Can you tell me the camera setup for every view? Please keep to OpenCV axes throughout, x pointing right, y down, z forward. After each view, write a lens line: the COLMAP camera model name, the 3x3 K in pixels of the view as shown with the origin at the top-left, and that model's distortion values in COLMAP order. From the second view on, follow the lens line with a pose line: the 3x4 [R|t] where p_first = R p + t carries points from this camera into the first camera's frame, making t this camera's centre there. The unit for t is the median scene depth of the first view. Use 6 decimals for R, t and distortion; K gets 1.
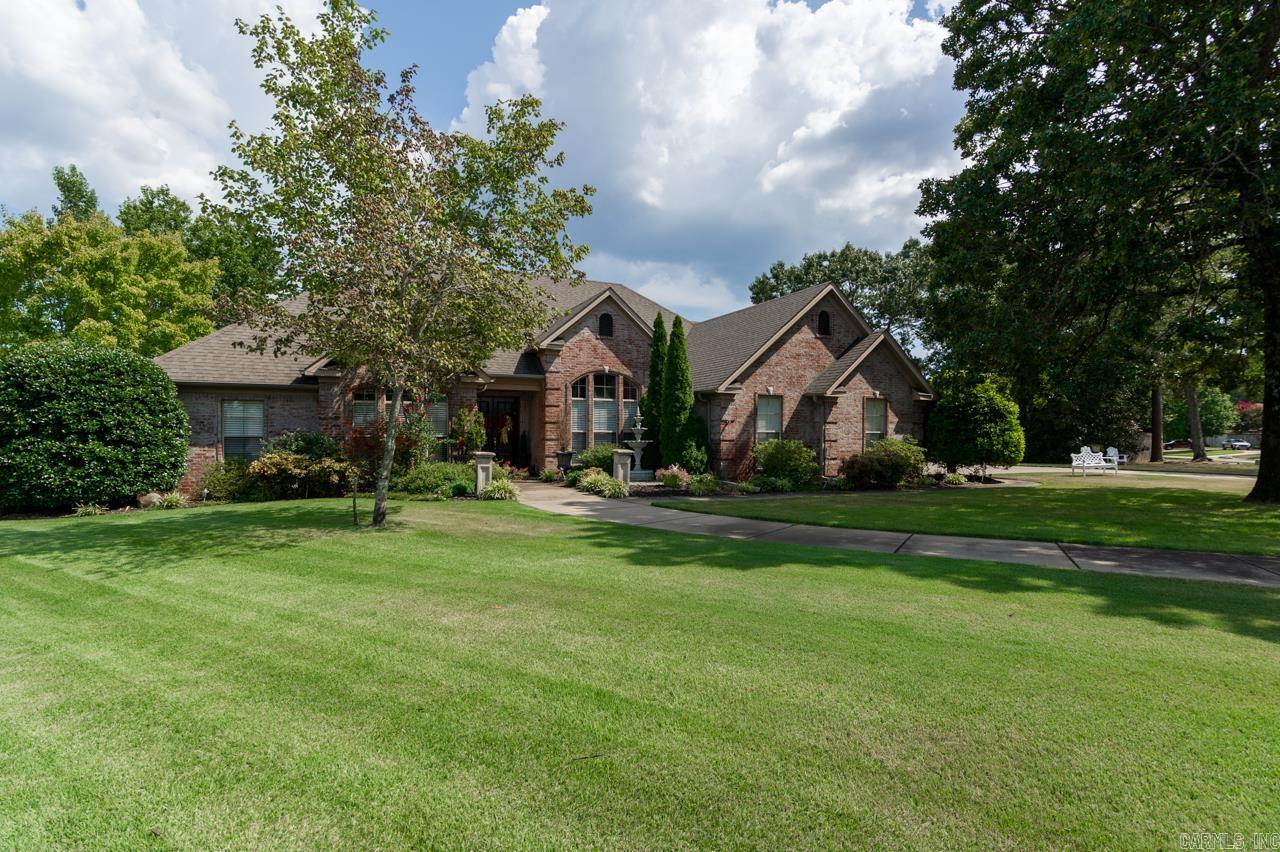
lens RADIAL K [[626.4, 0, 640.0], [0, 626.4, 426.0], [0, 0, 1]] dist [0.015552, 0.001207]
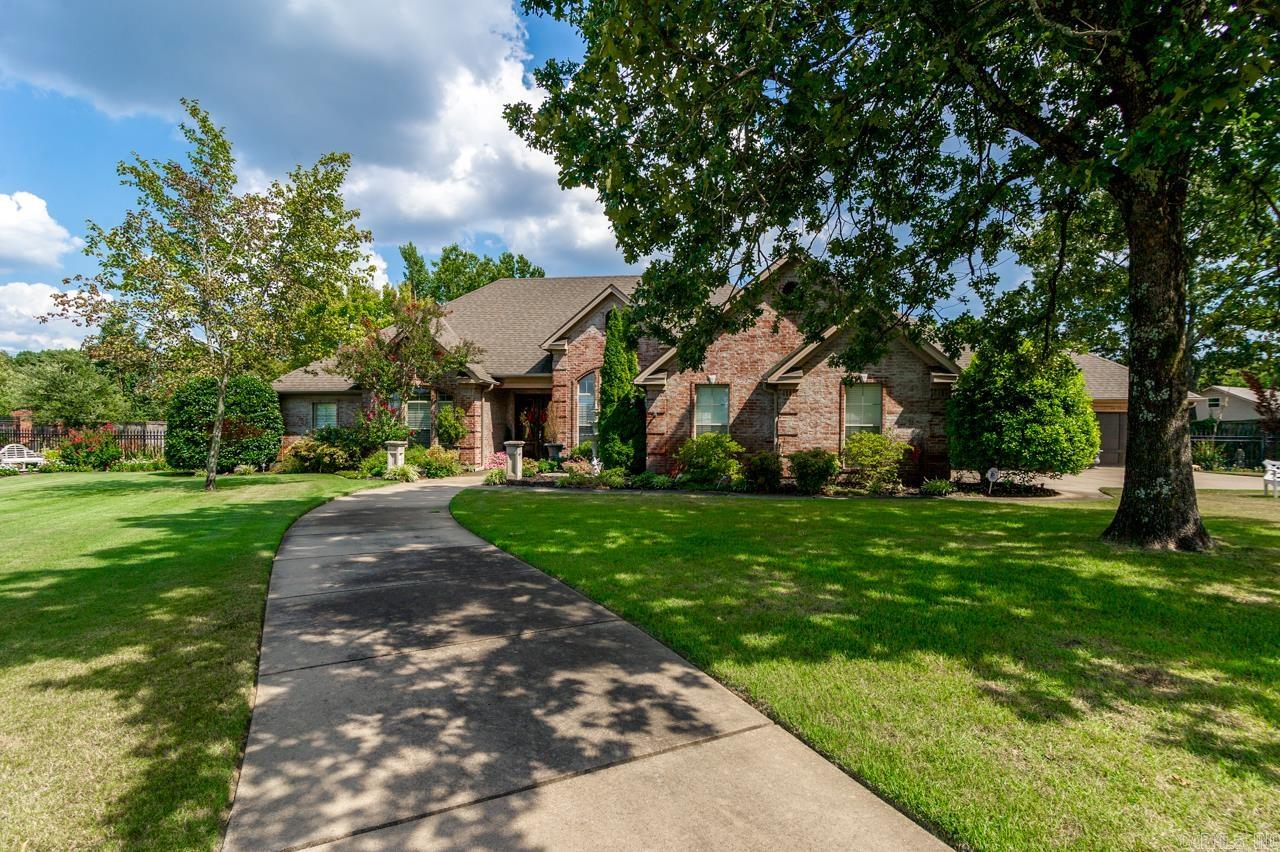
lens RADIAL K [[629.4, 0, 639.3], [0, 629.4, 438.9], [0, 0, 1]] dist [0.002407, 0.000169]
pose [[0.837360, 0.009095, -0.546576, 0.600002], [0.003794, 0.999741, 0.022448, 0.008698], [0.546638, -0.020870, 0.837109, 0.176895]]
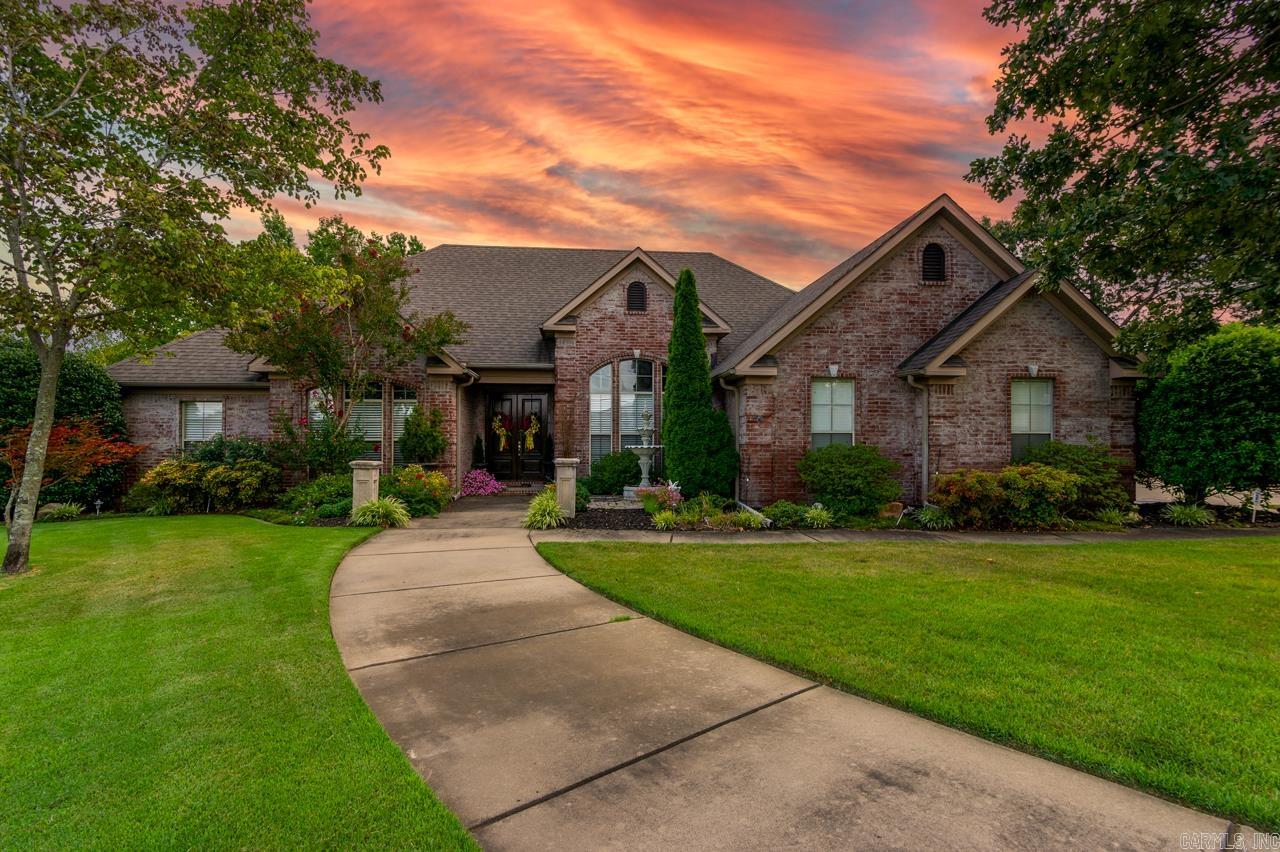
lens RADIAL K [[626.4, 0, 640.0], [0, 626.4, 426.0], [0, 0, 1]] dist [0.015552, 0.001207]
pose [[0.937824, -0.010155, -0.346963, 0.239209], [0.007739, 0.999935, -0.008348, 0.006282], [0.347025, 0.005144, 0.937842, 0.301864]]
